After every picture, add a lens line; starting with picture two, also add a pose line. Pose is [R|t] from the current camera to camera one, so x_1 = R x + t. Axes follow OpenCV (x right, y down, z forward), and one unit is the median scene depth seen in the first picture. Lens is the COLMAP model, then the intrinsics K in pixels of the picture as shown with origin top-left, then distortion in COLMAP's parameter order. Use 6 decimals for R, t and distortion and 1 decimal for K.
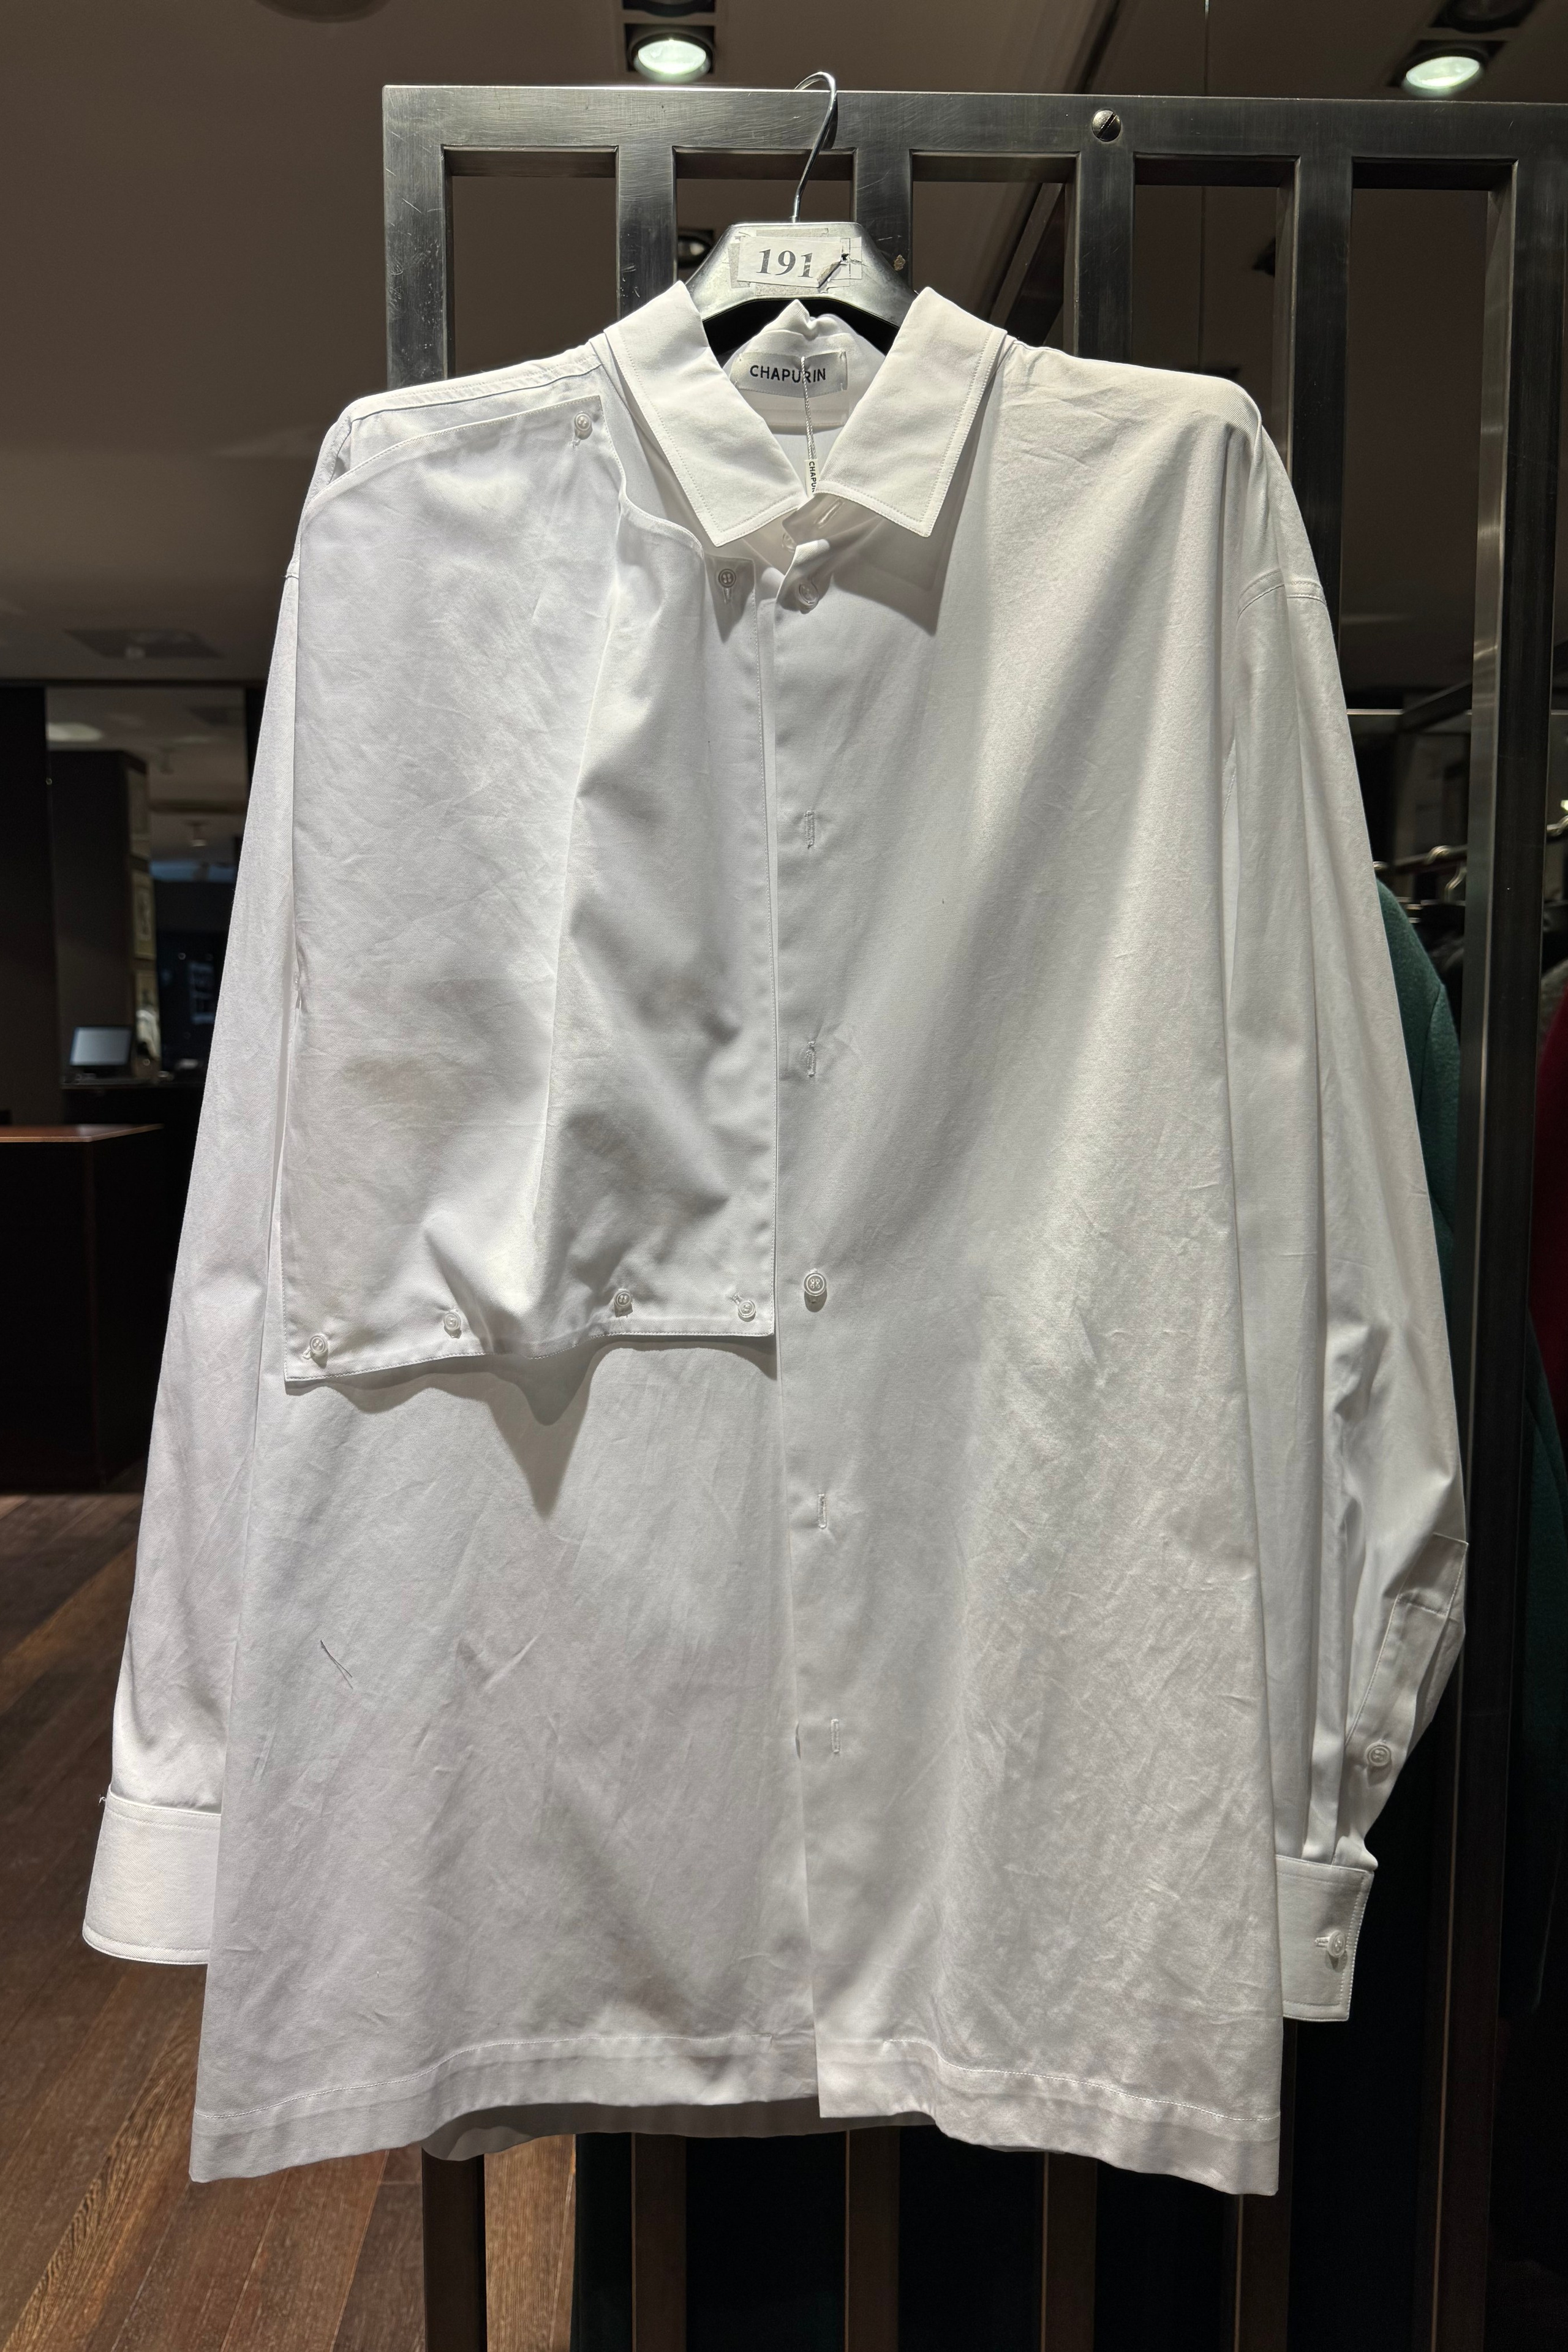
lens RADIAL K [[1670.3, 0, 779.9], [0, 1670.3, 1177.7], [0, 0, 1]] dist [0.028975, -0.018277]
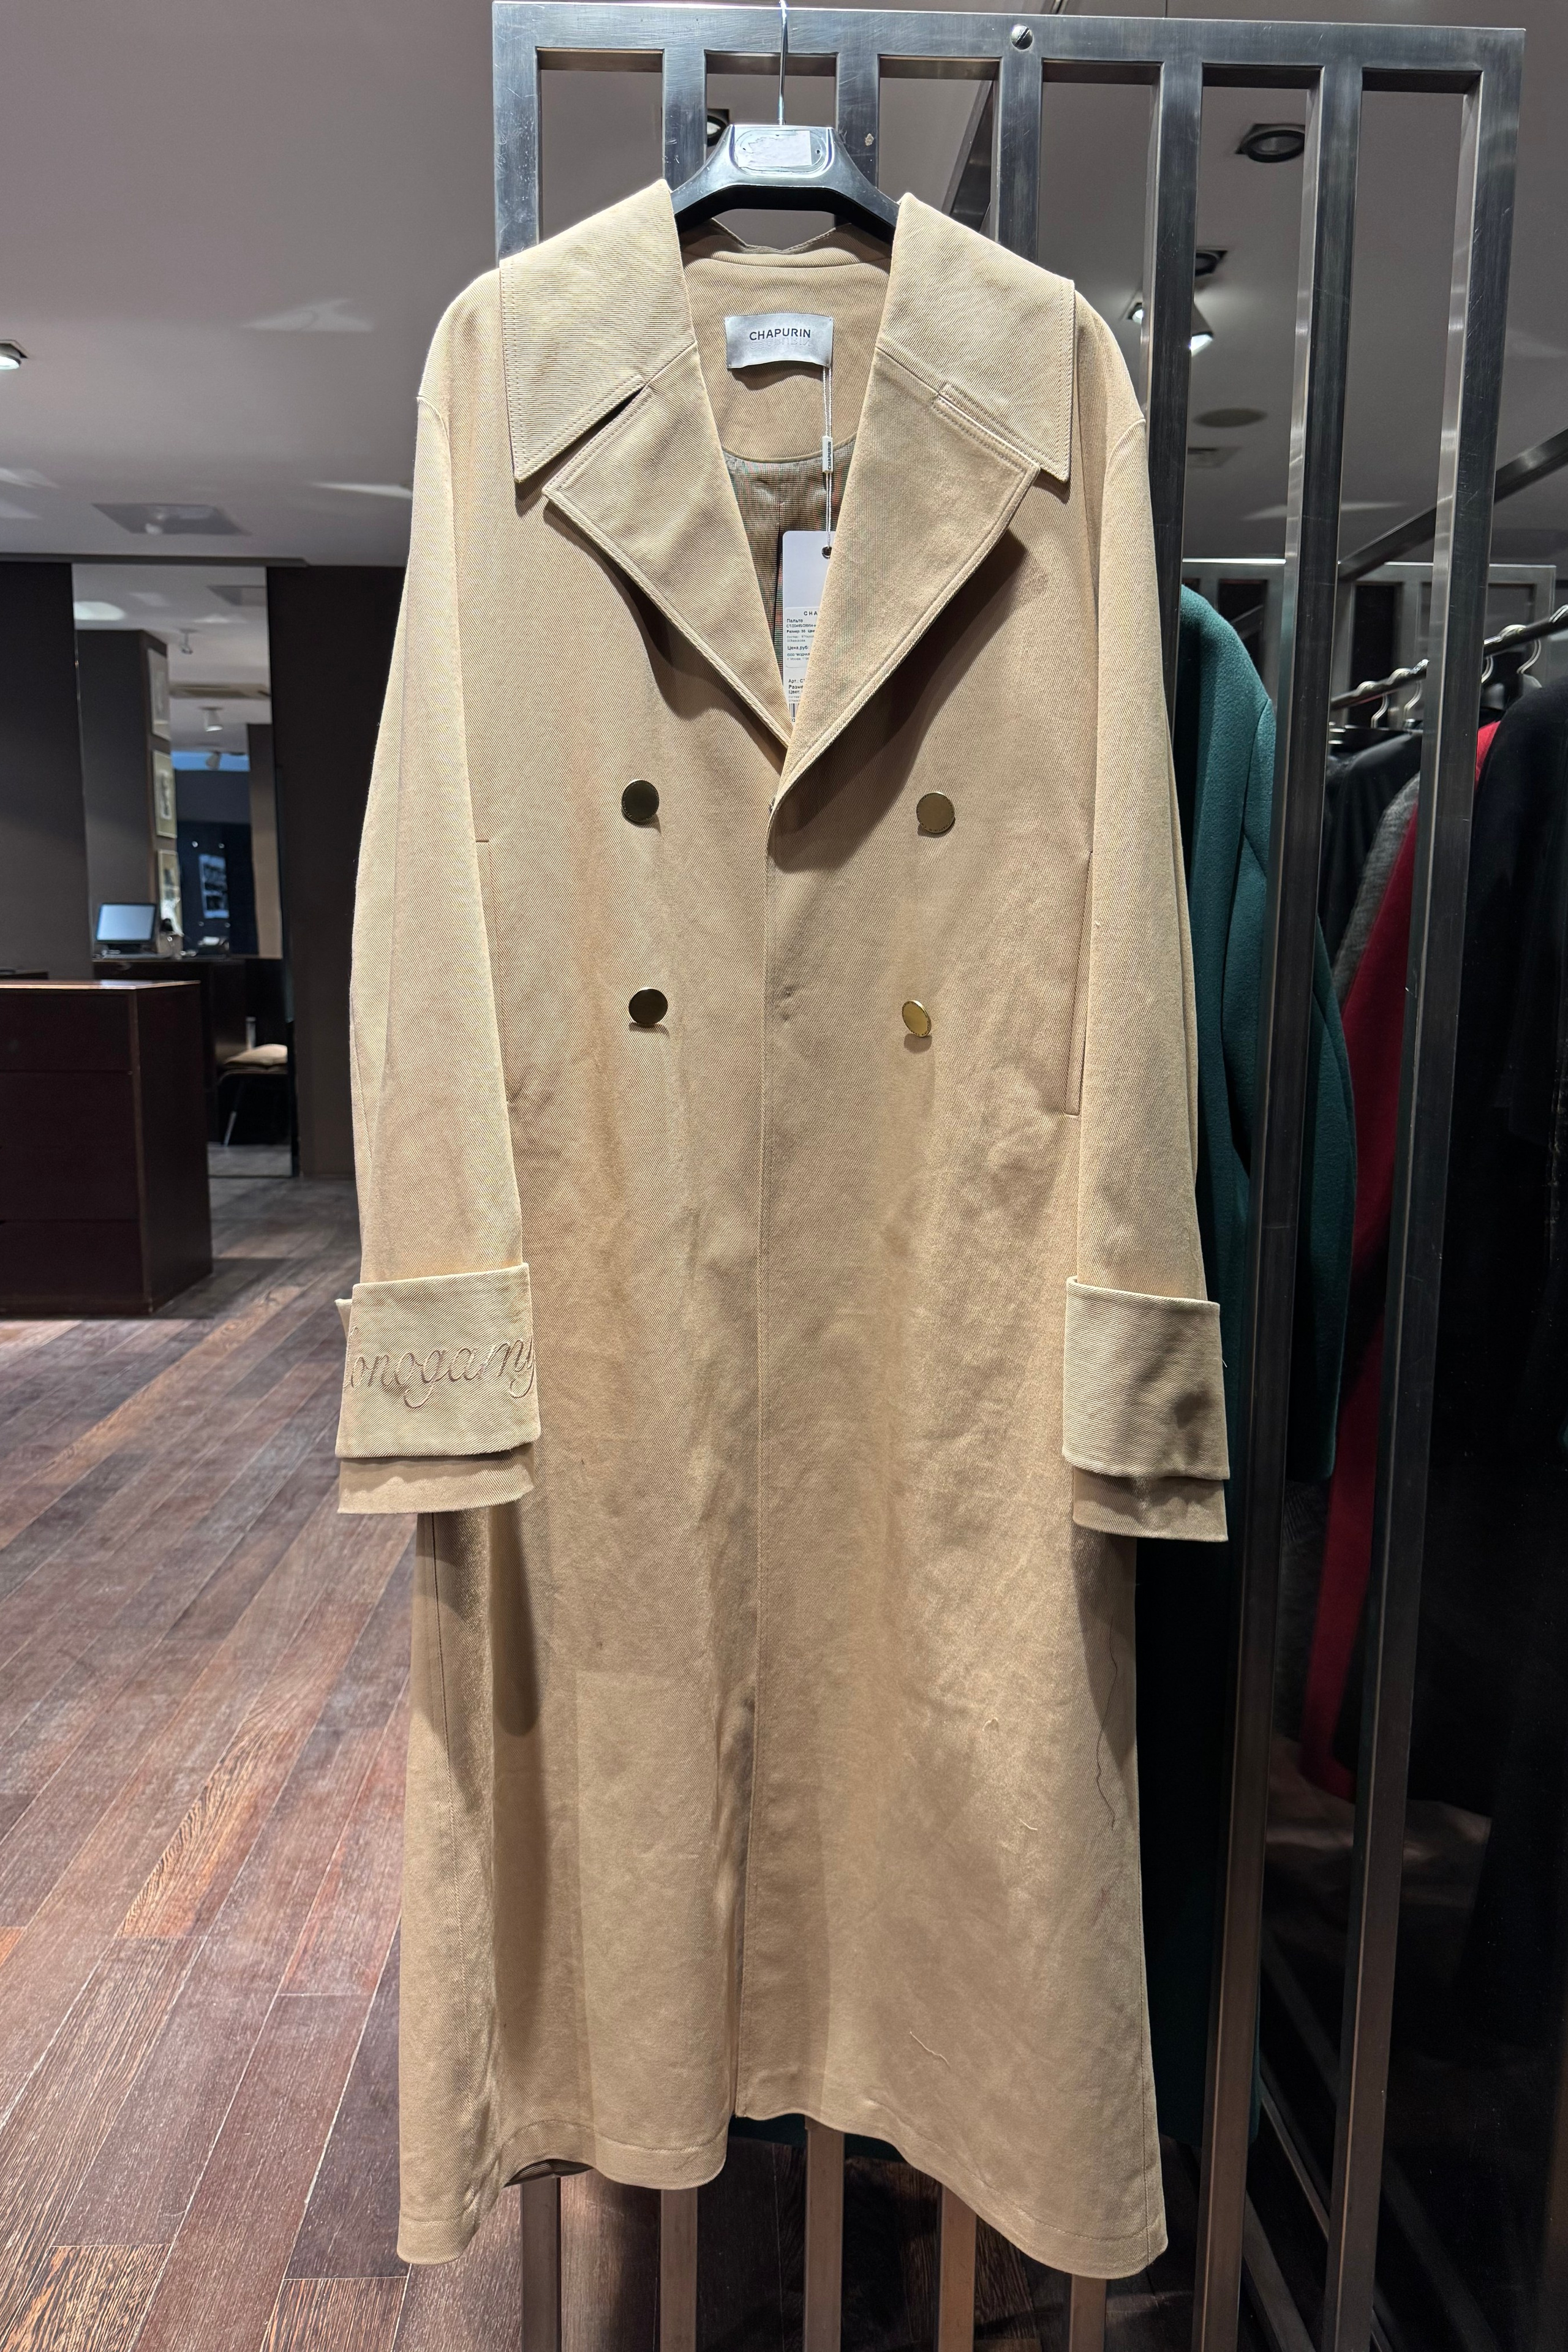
lens RADIAL K [[1670.3, 0, 784.6], [0, 1670.3, 1178.5], [0, 0, 1]] dist [0.028975, -0.018277]
pose [[0.999943, 0.010668, 0.000078, 0.004266], [-0.010658, 0.998572, 0.052356, 0.087106], [0.000481, -0.052354, 0.998628, -0.156628]]
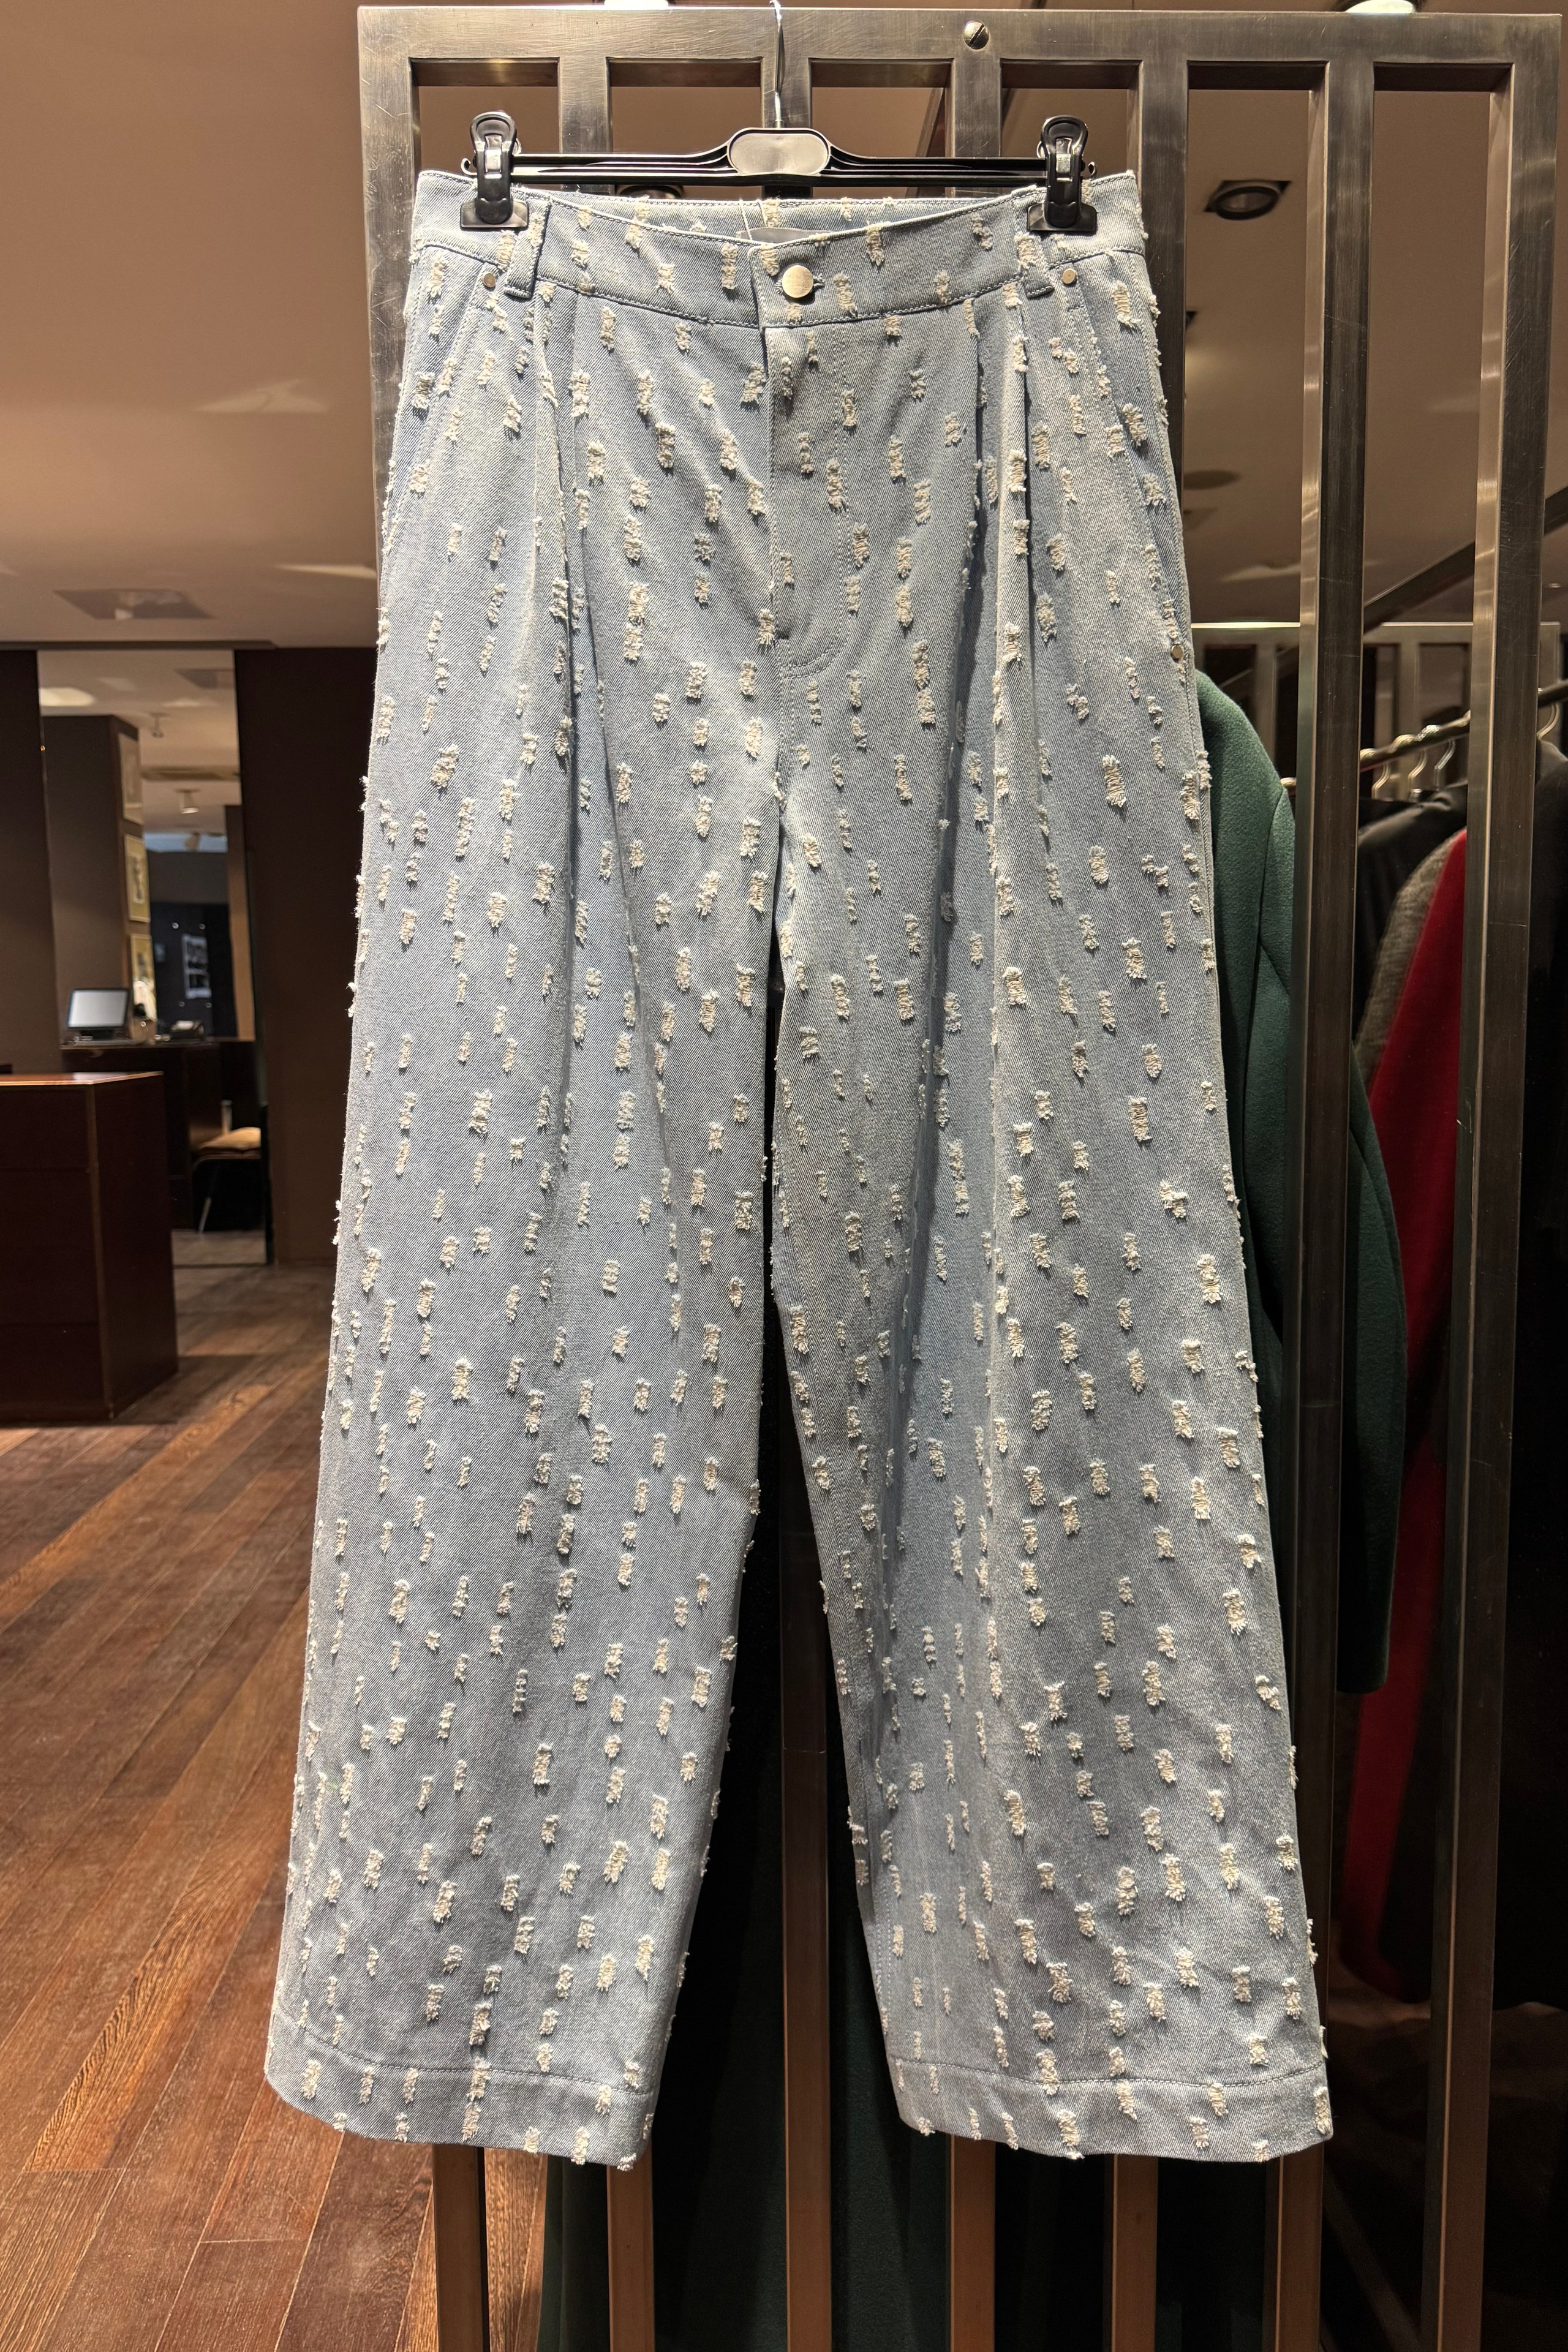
lens RADIAL K [[1670.3, 0, 773.8], [0, 1670.3, 1176.3], [0, 0, 1]] dist [0.028975, -0.018277]
pose [[0.999936, -0.011295, -0.001015, 0.017121], [0.011308, 0.999833, 0.014388, 0.056805], [0.000853, -0.014398, 0.999896, -0.069455]]
